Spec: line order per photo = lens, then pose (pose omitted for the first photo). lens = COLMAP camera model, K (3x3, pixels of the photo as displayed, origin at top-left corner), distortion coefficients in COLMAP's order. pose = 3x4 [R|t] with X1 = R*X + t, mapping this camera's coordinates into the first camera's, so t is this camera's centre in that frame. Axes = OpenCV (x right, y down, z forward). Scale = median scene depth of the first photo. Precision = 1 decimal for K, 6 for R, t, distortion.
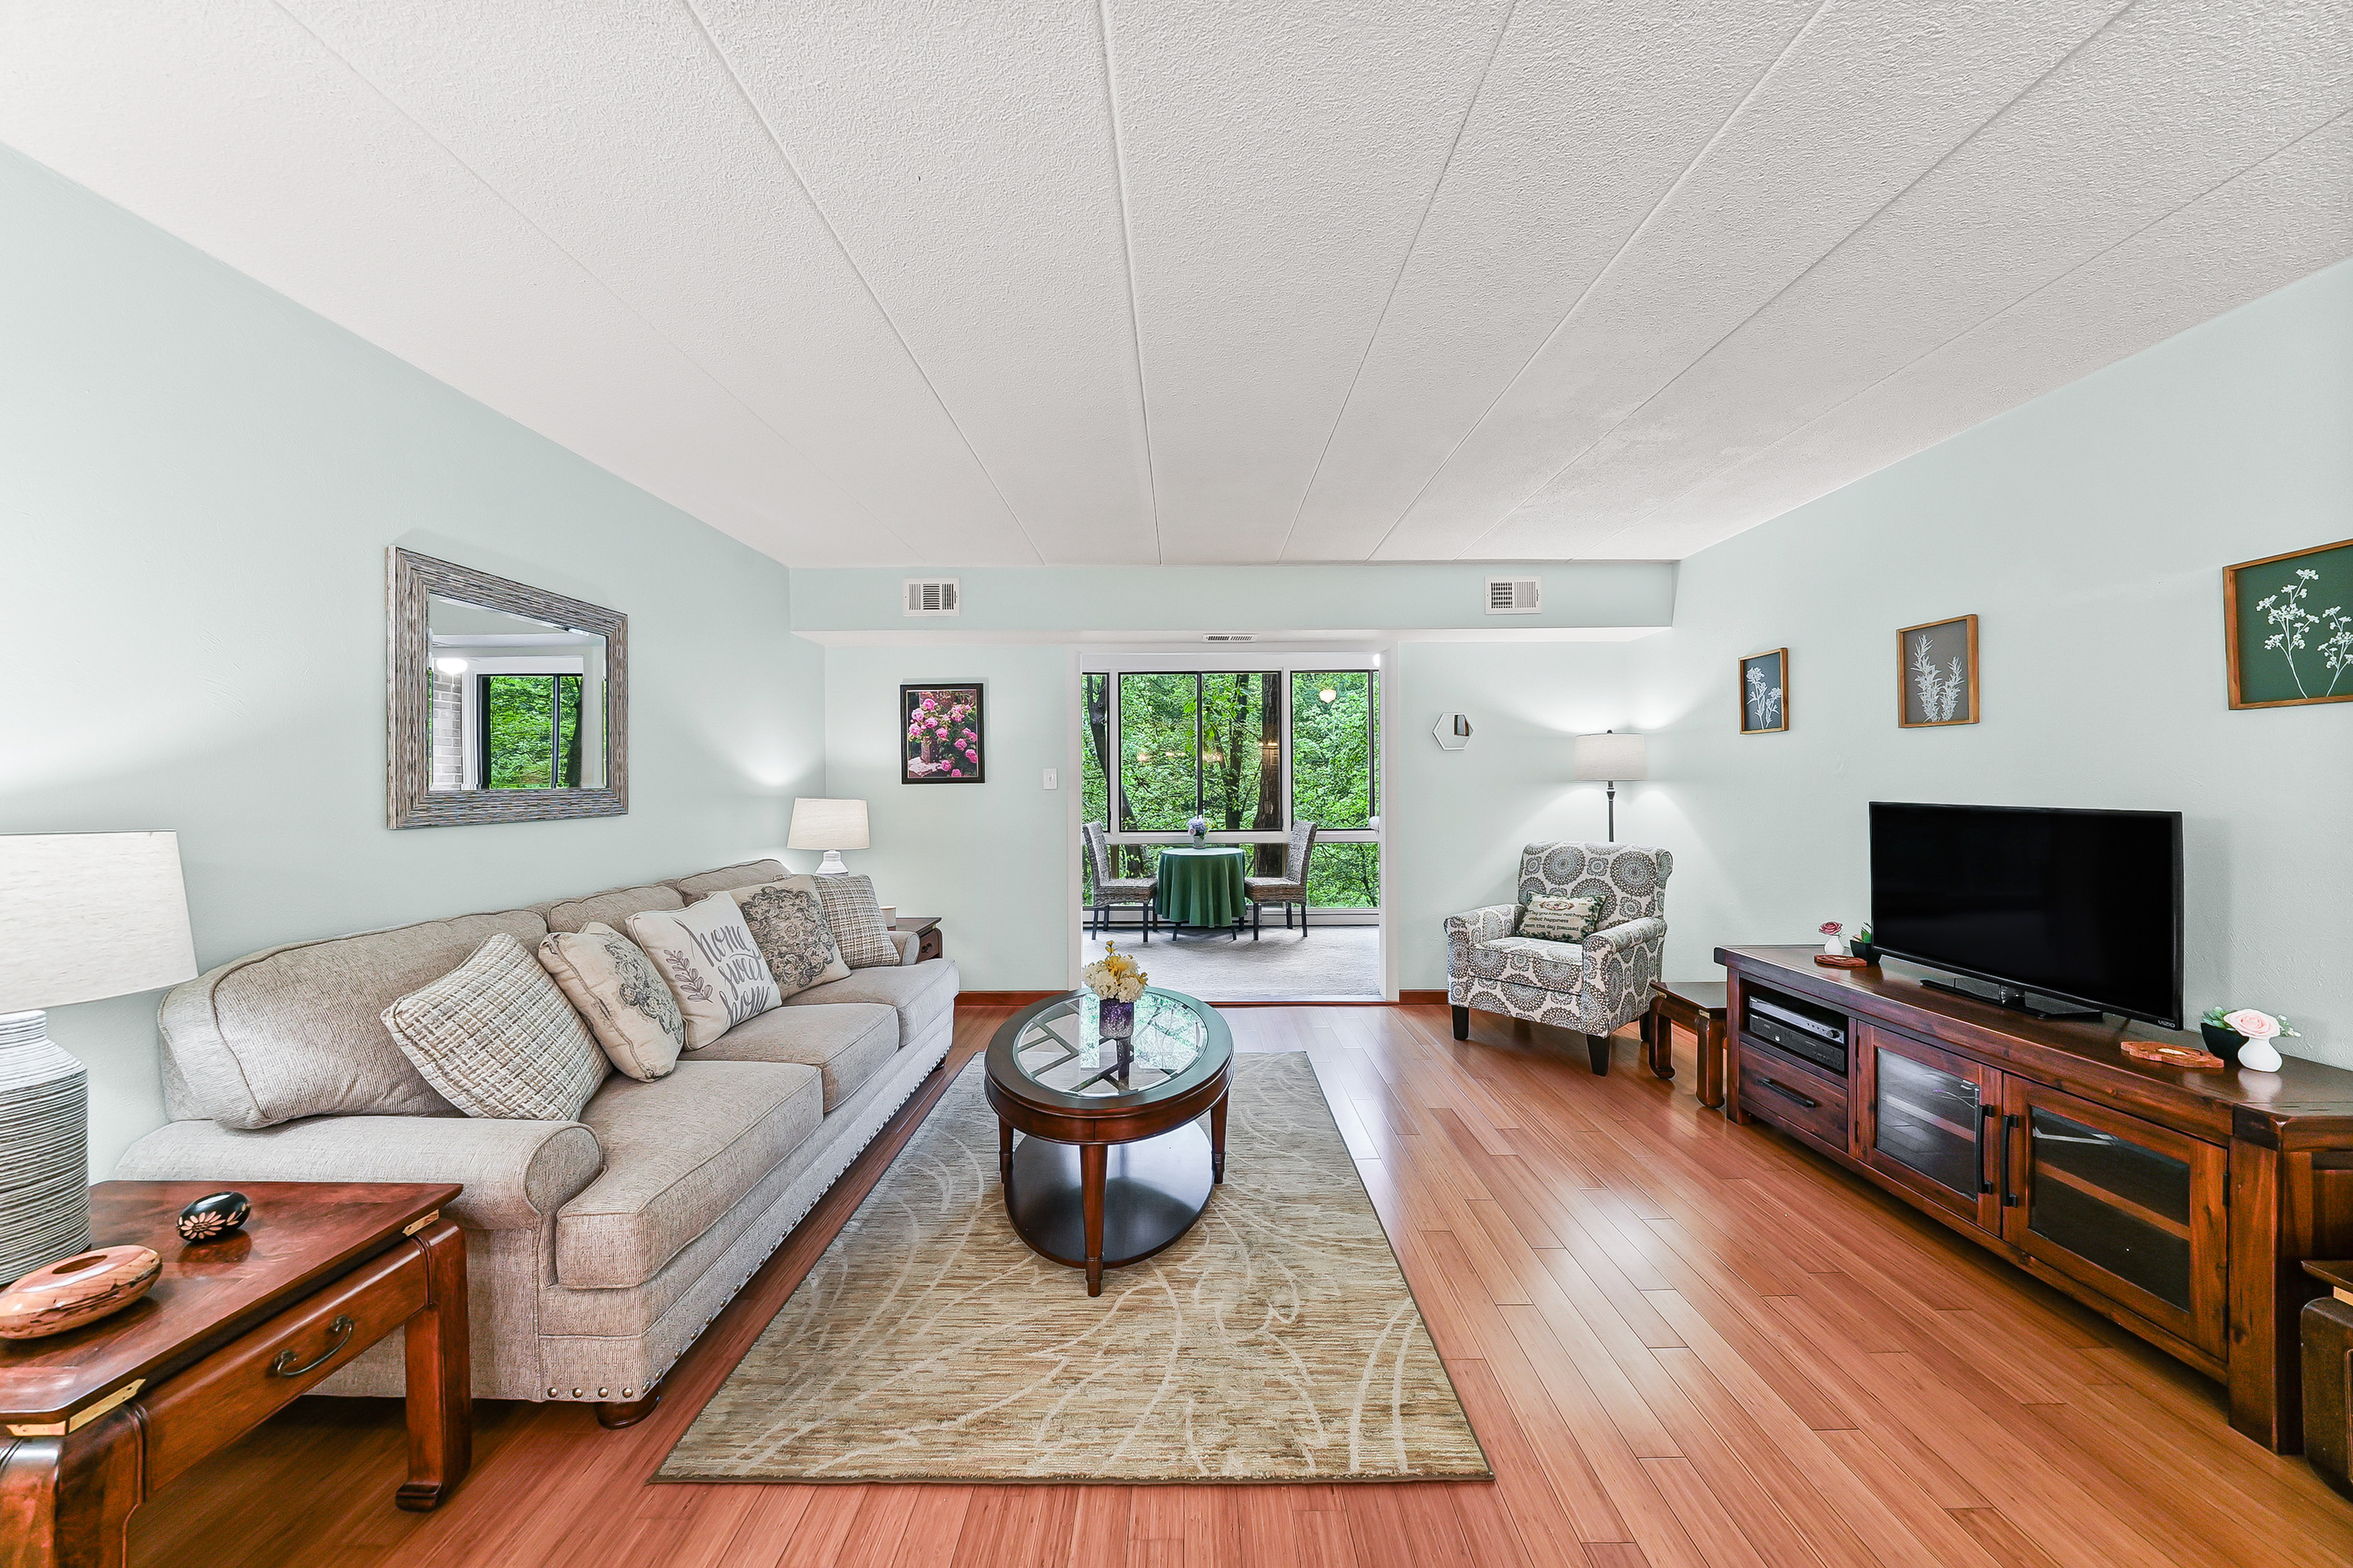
lens RADIAL K [[809.9, 0, 1184.6], [0, 809.9, 780.2], [0, 0, 1]] dist [-0.012591, 0.000397]
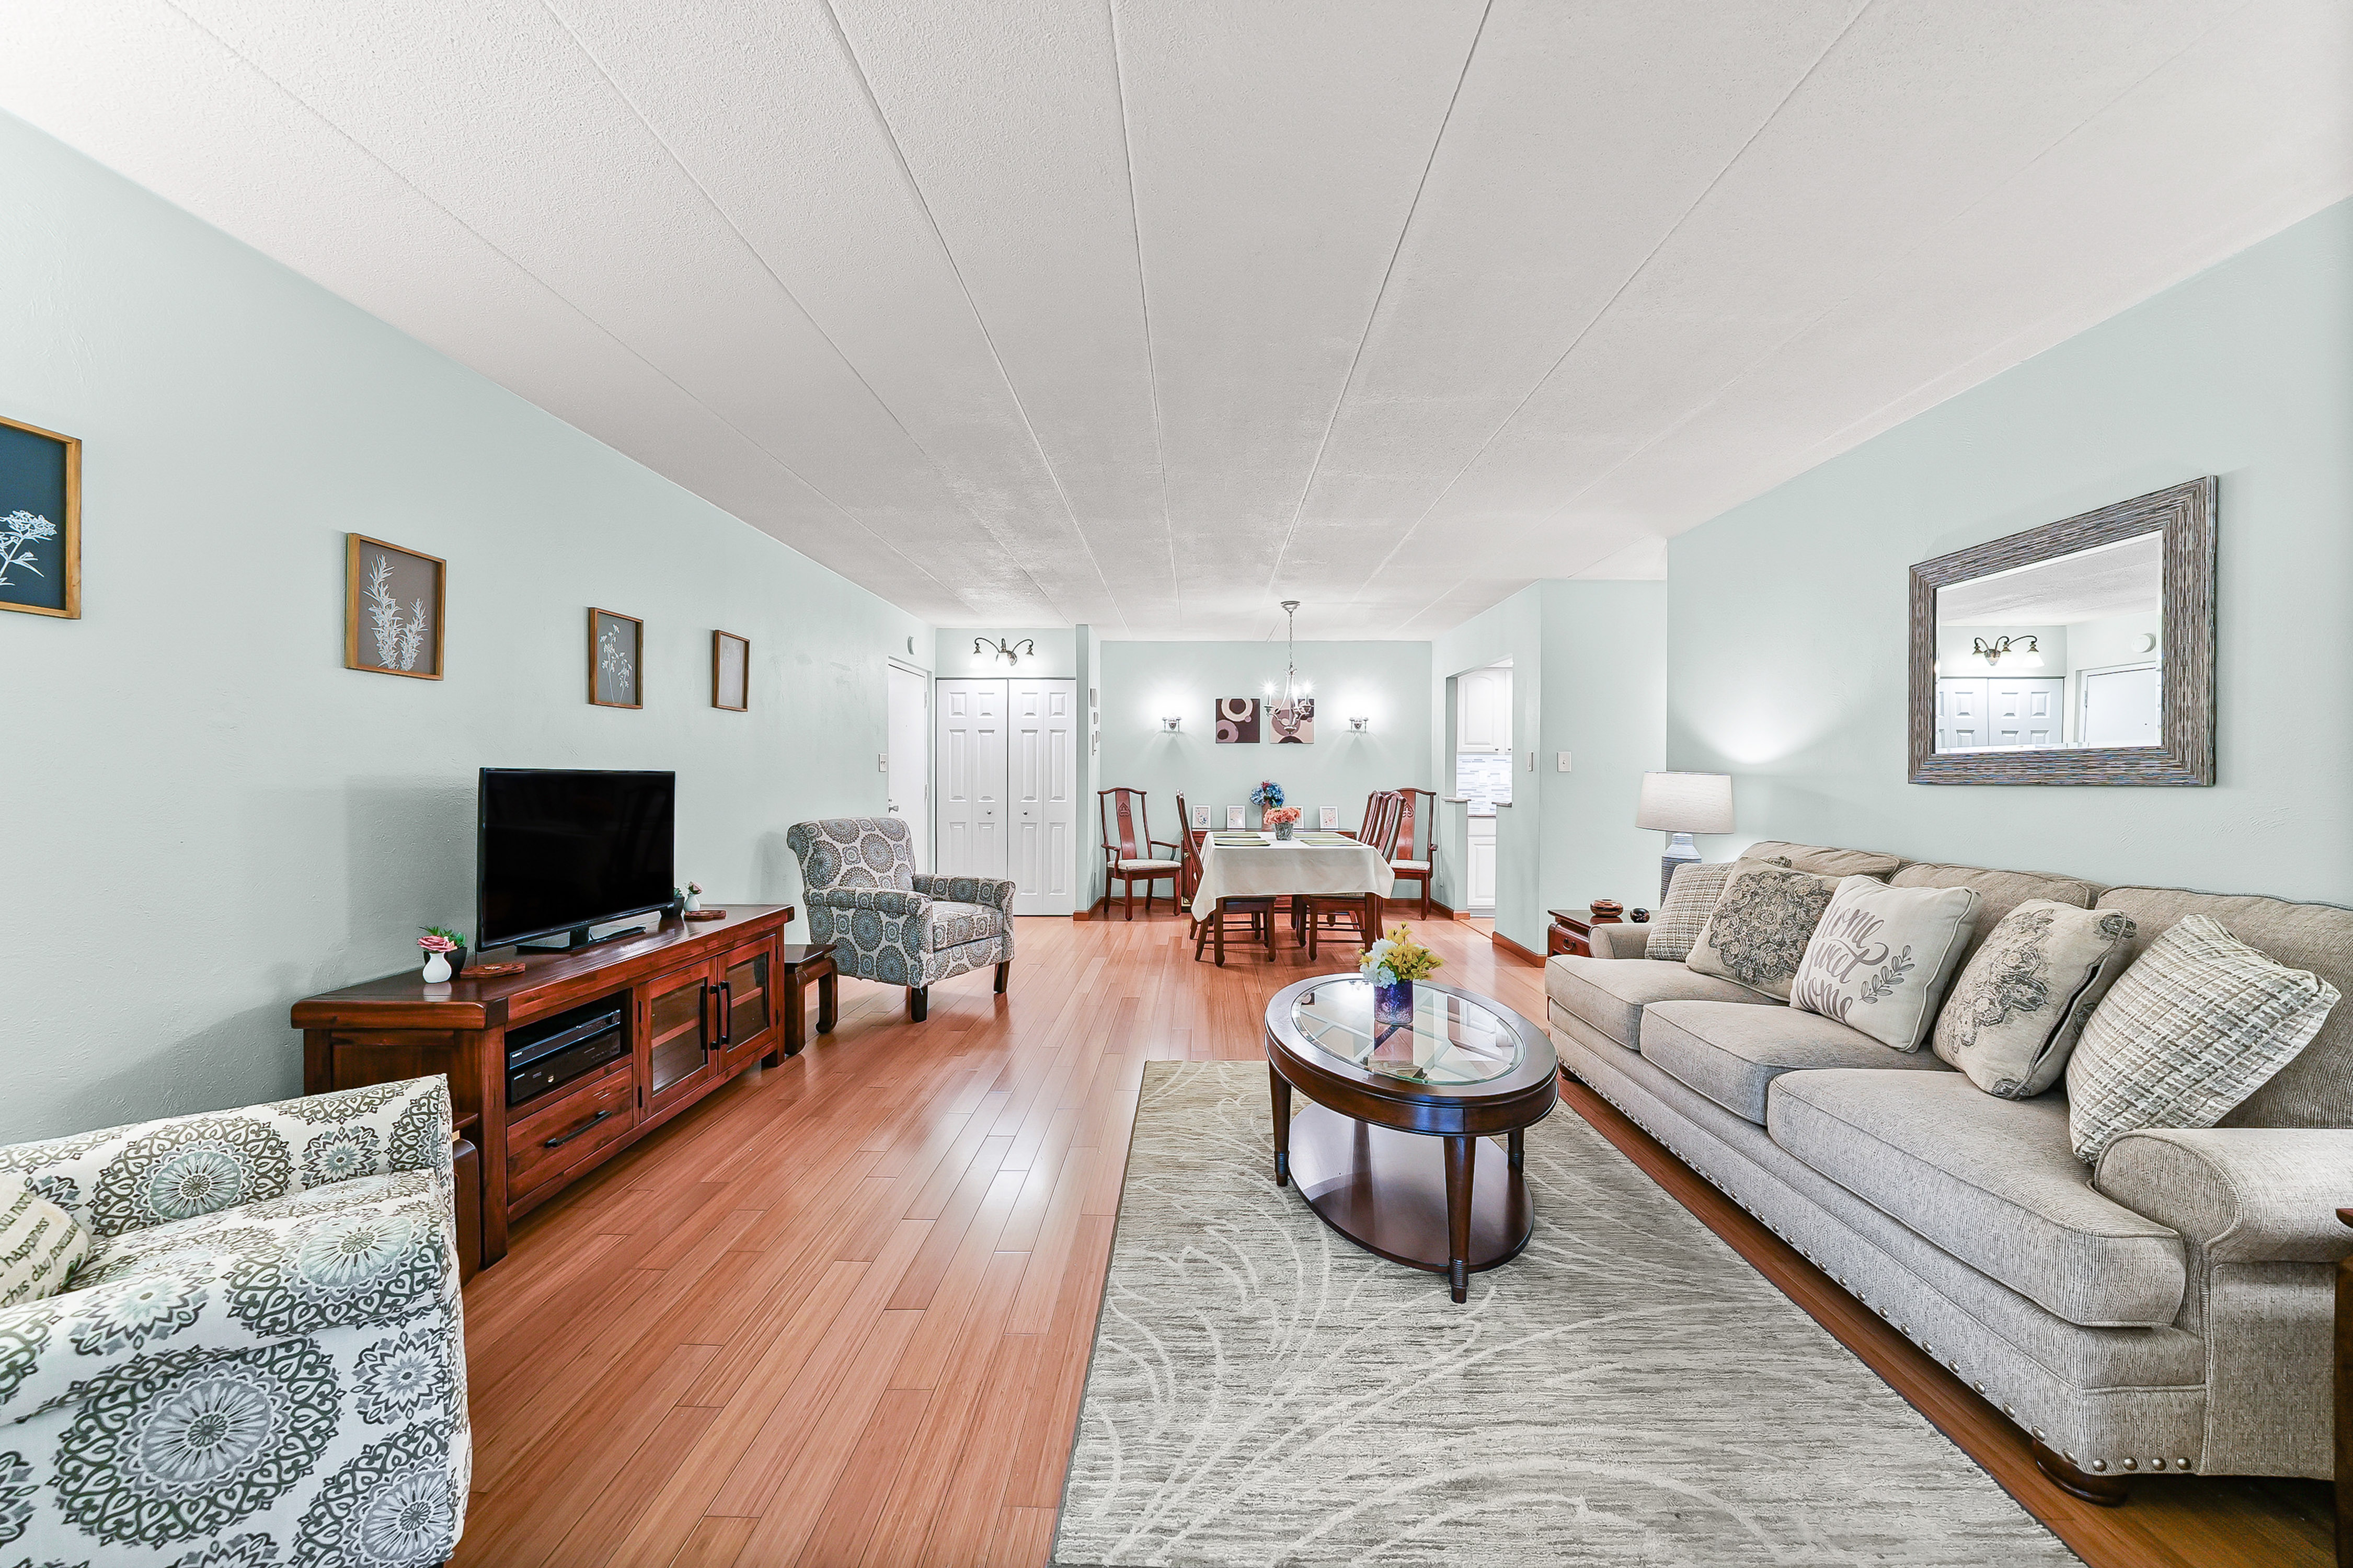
lens RADIAL K [[865.7, 0, 1177.1], [0, 865.7, 779.6], [0, 0, 1]] dist [-0.000324, -0.000065]
pose [[-0.999795, 0.001755, 0.020161, 0.120484], [0.001795, 0.999996, 0.001950, 0.034560], [-0.020158, 0.001986, -0.999795, 1.700680]]
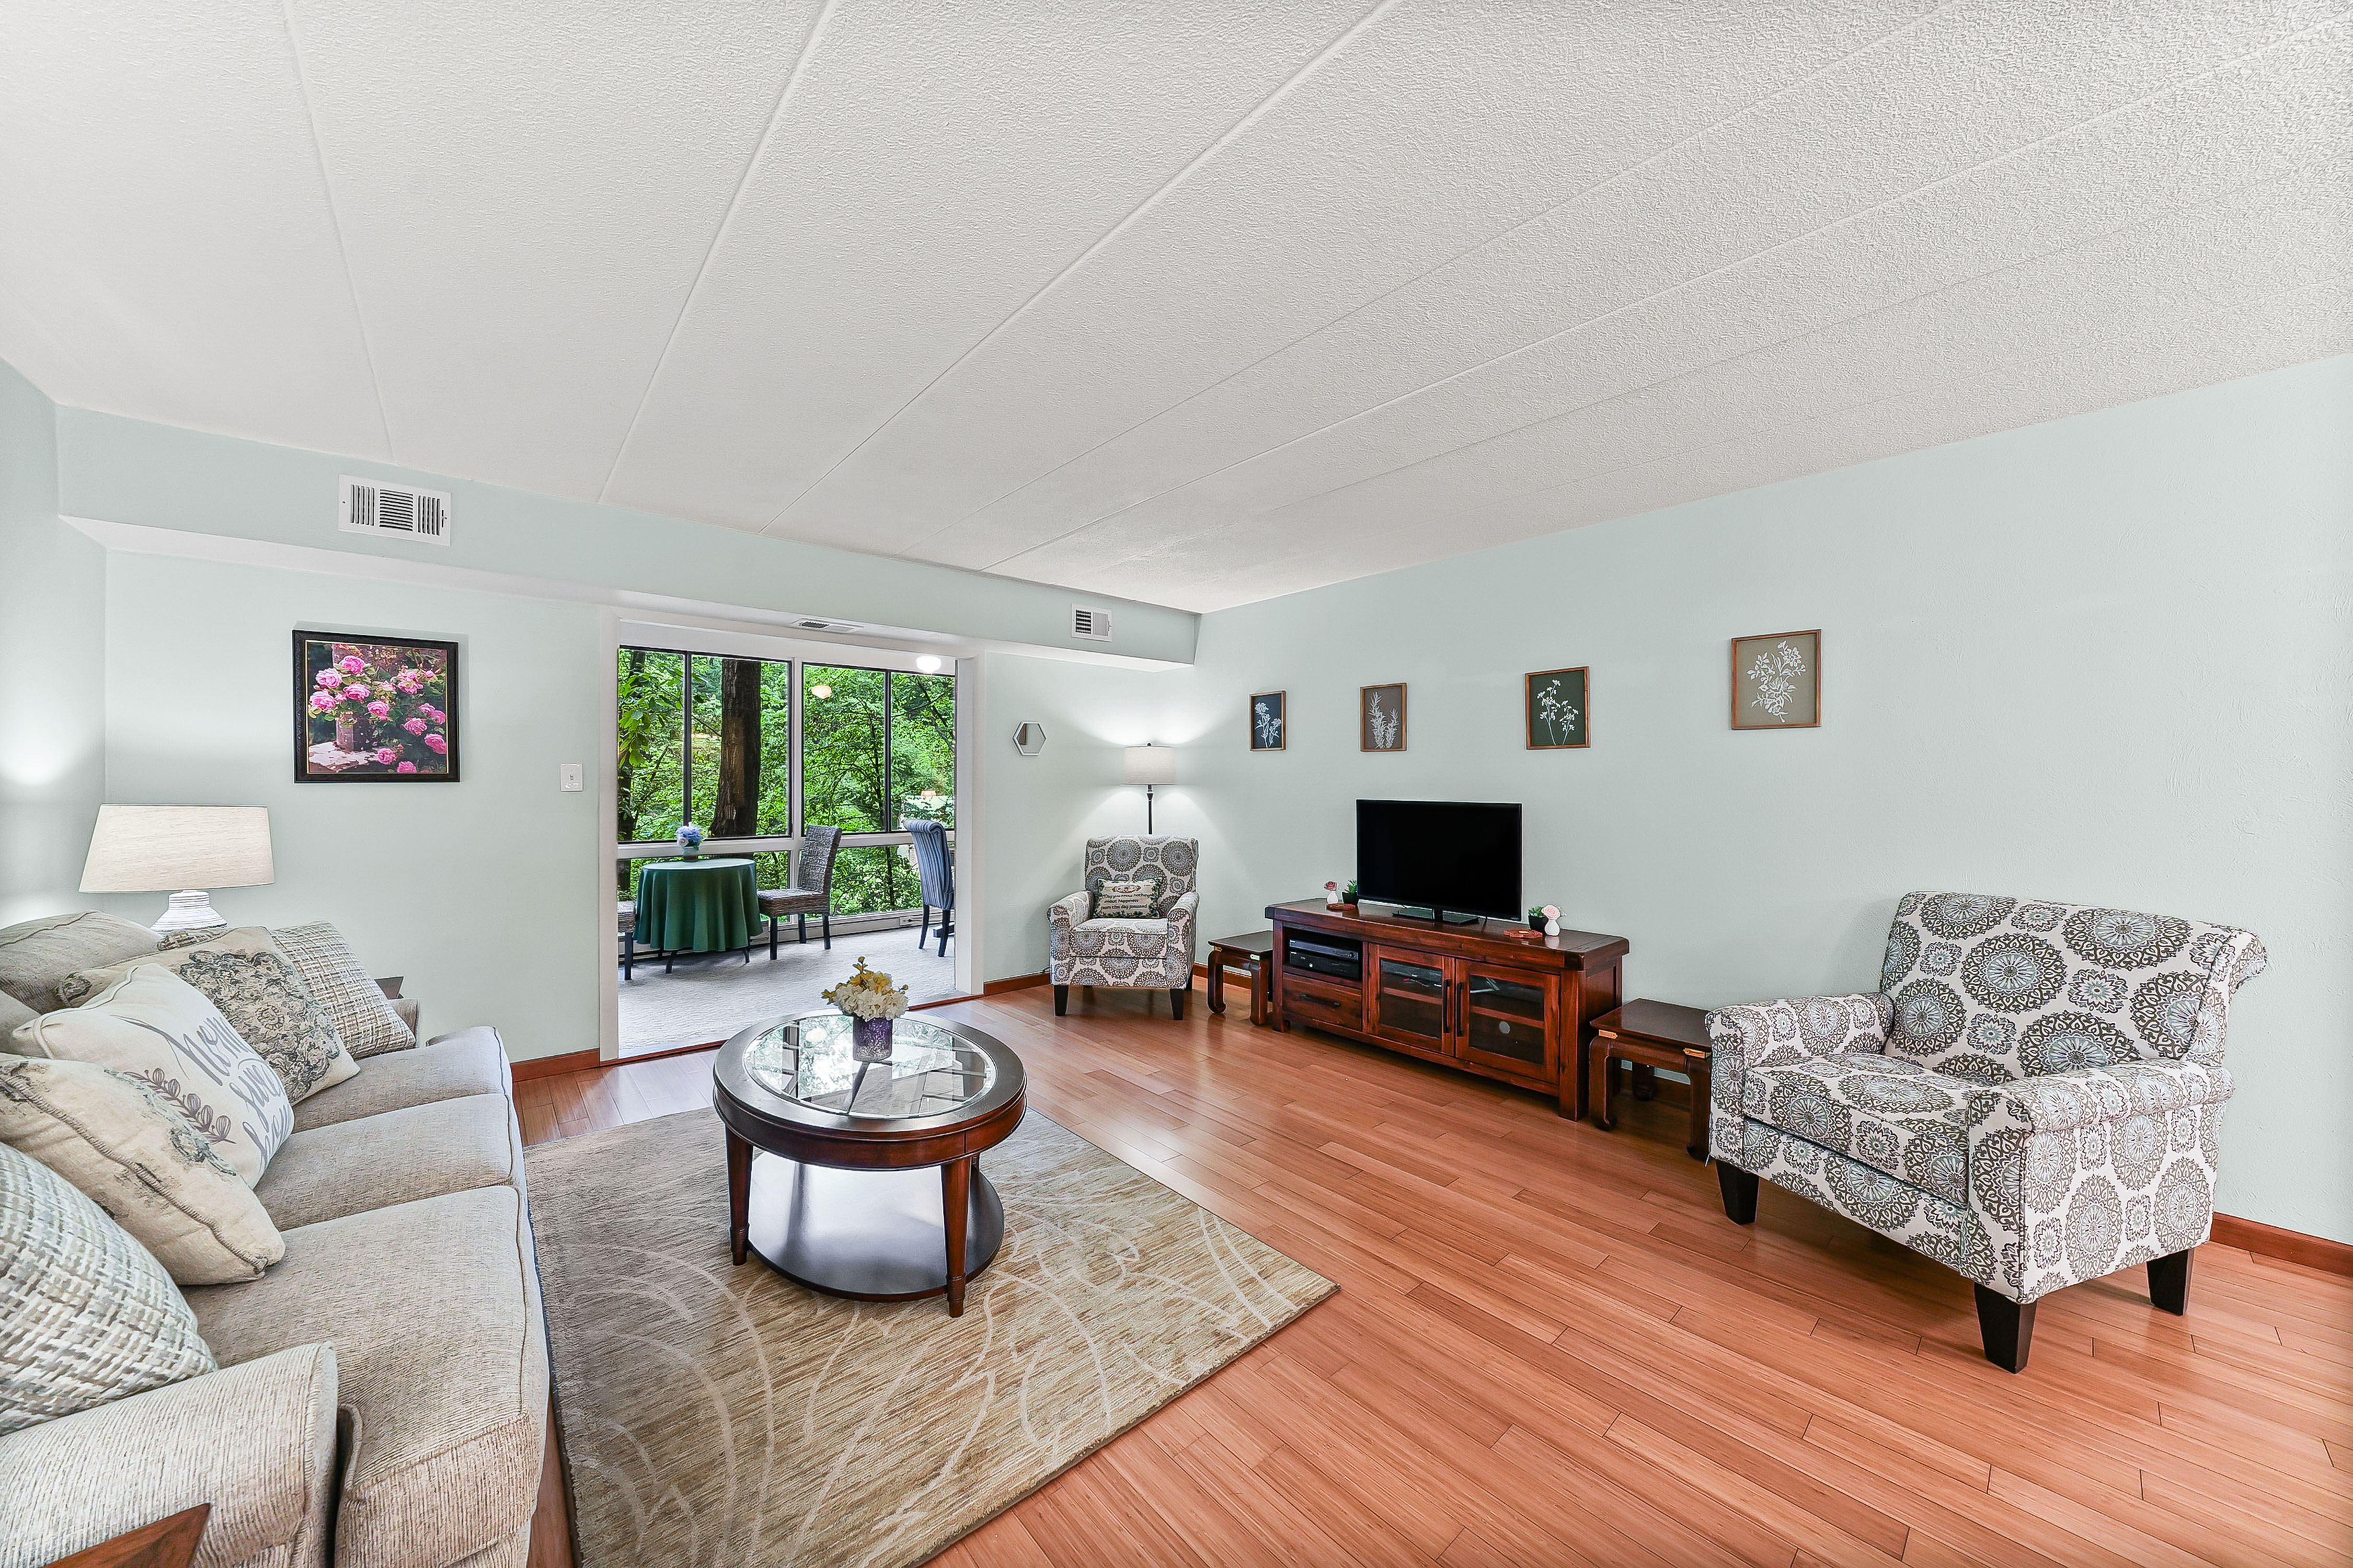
lens RADIAL K [[809.9, 0, 1184.6], [0, 809.9, 780.2], [0, 0, 1]] dist [-0.012591, 0.000397]
pose [[0.747025, 0.009737, 0.664725, -0.370837], [-0.008087, 0.999952, -0.005559, 0.001171], [-0.664747, -0.001222, 0.747068, 0.066915]]
